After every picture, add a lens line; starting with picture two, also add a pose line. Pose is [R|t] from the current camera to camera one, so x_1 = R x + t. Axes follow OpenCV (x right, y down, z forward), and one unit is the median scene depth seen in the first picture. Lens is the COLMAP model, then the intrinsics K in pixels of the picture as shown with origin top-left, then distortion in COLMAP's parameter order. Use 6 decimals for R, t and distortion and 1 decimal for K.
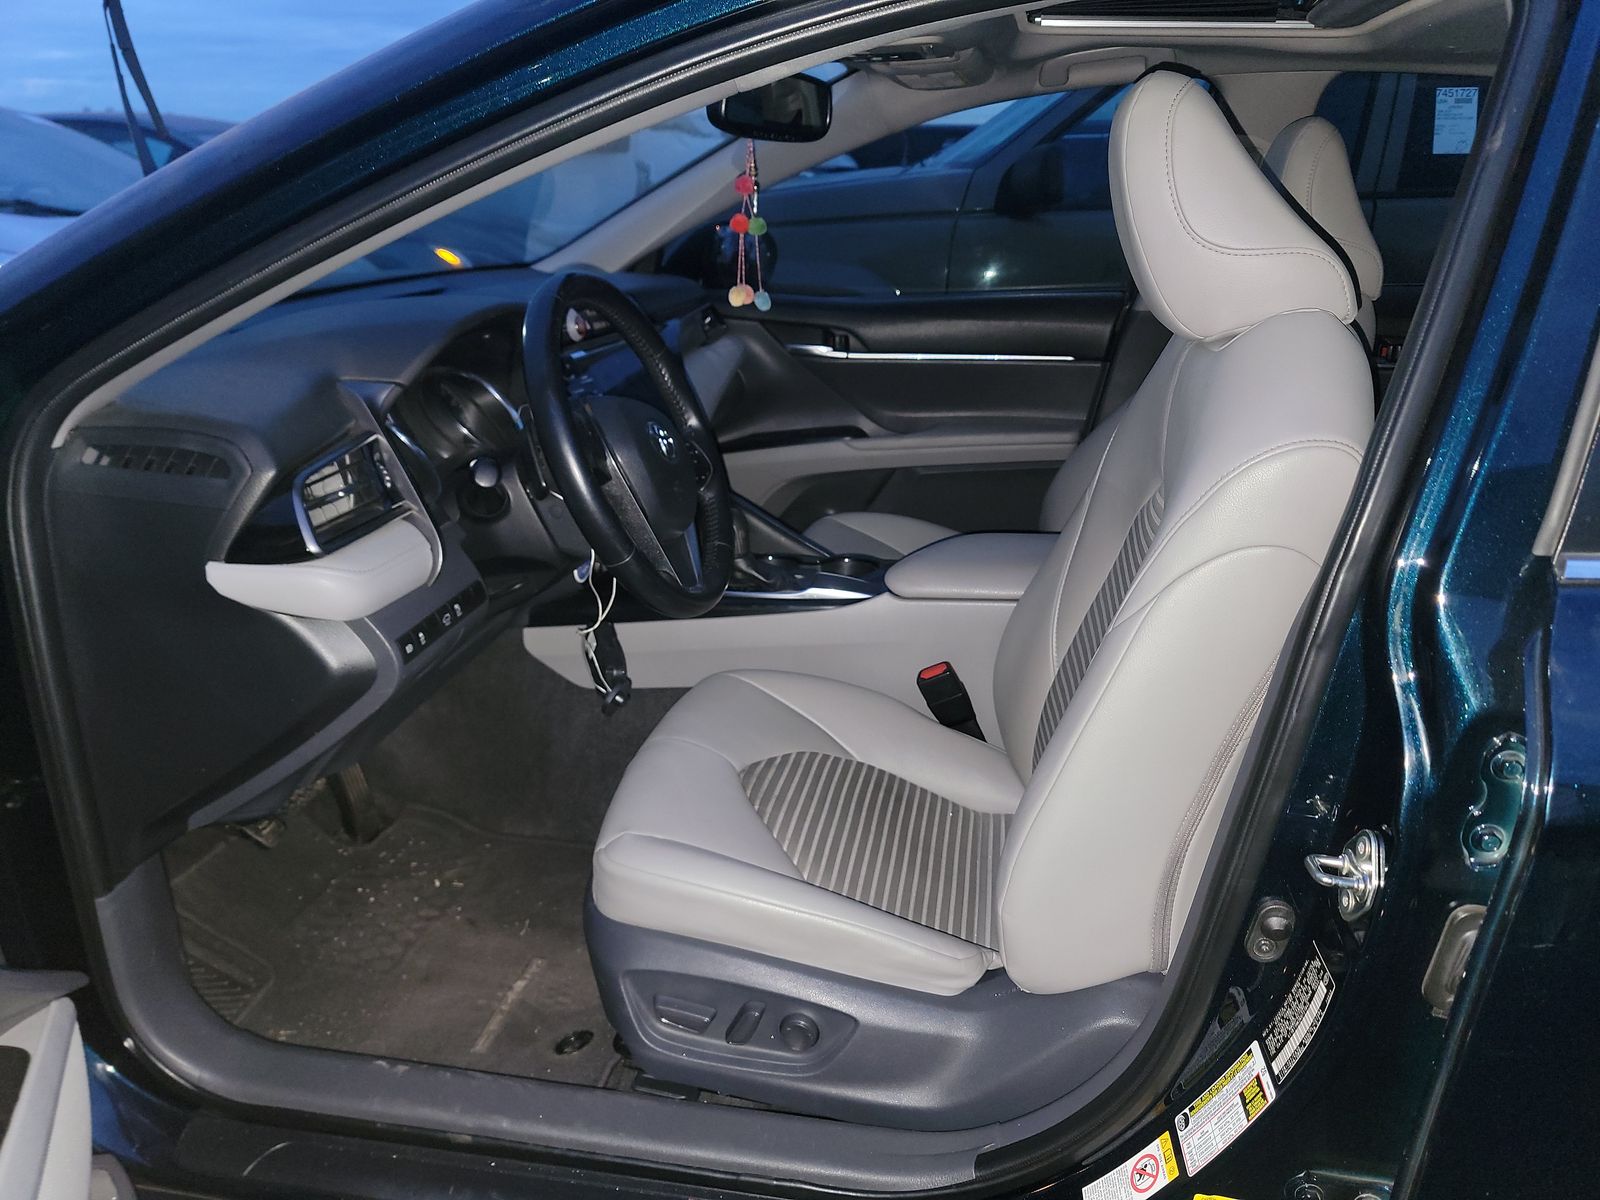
lens RADIAL K [[1138.0, 0, 800.9], [0, 1138.0, 575.6], [0, 0, 1]] dist [0.001179, 0.003671]
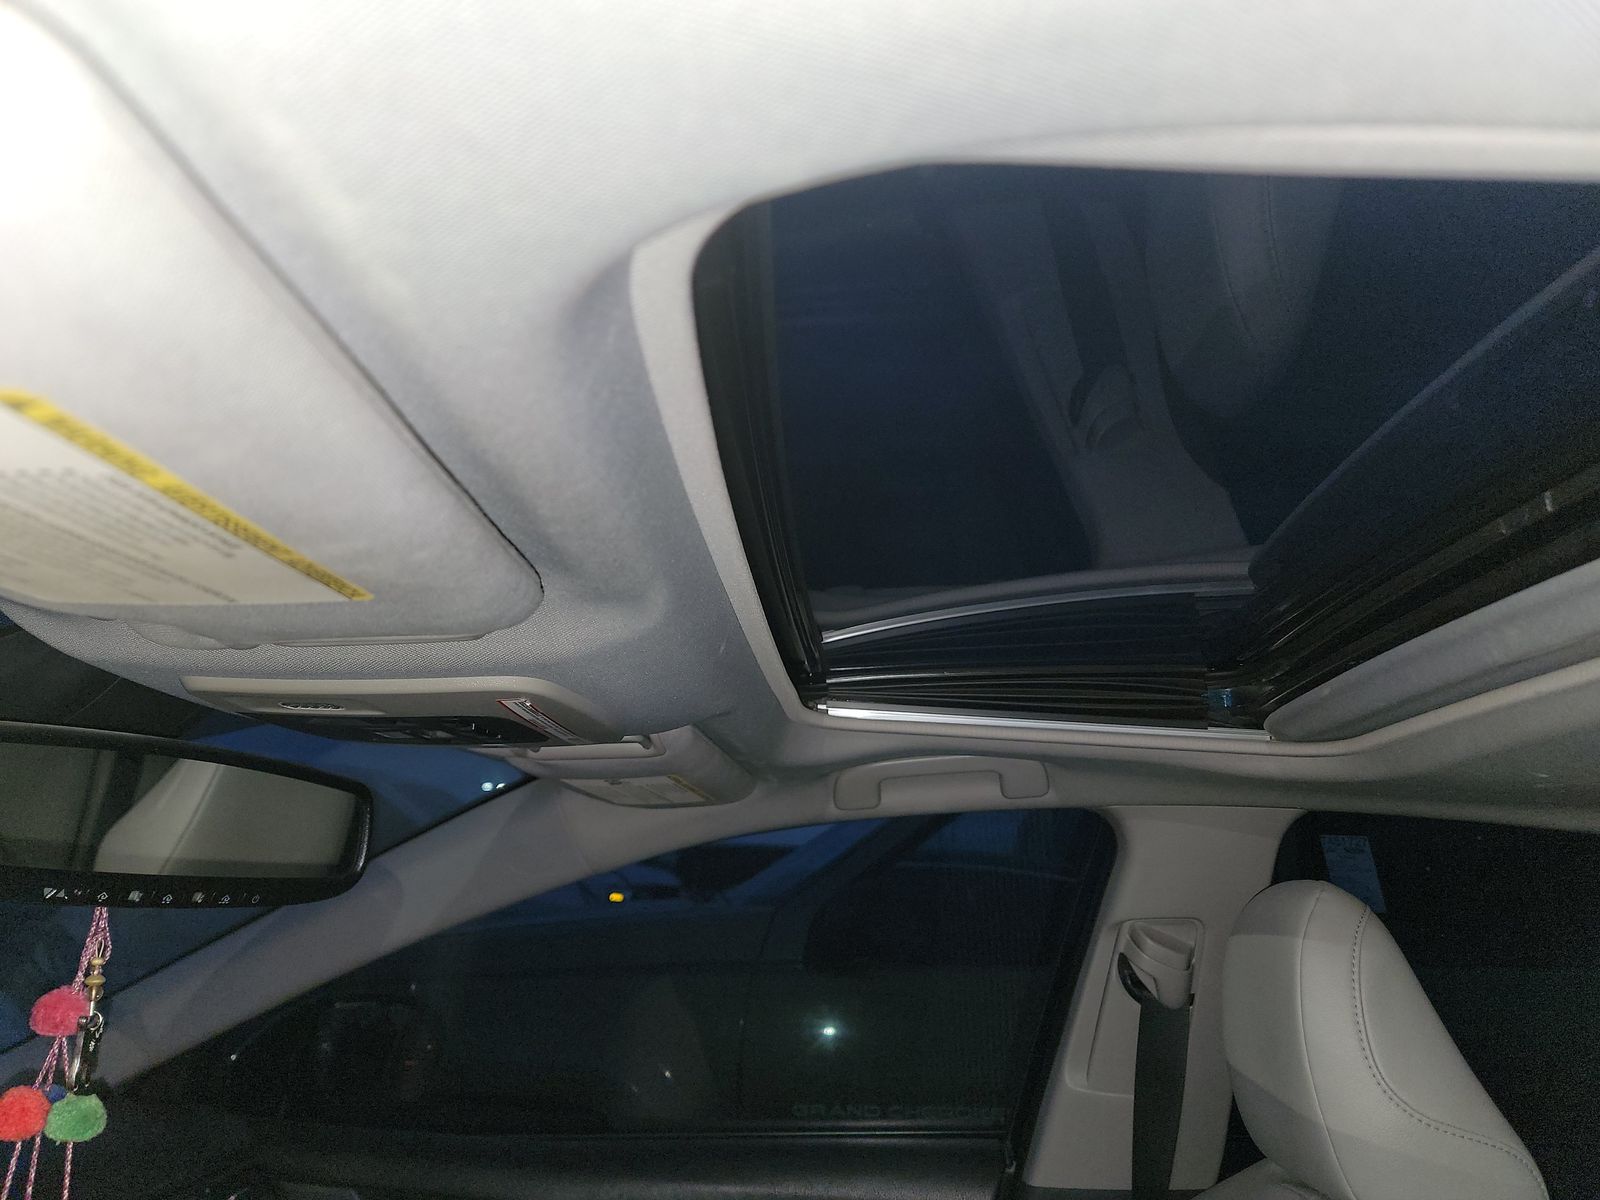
lens RADIAL K [[1138.0, 0, 800.9], [0, 1138.0, 575.6], [0, 0, 1]] dist [0.001179, 0.003671]
pose [[0.993136, 0.063520, 0.098216, 0.126520], [0.003913, 0.821176, -0.570662, -0.192376], [-0.116901, 0.567129, 0.815291, 0.450969]]
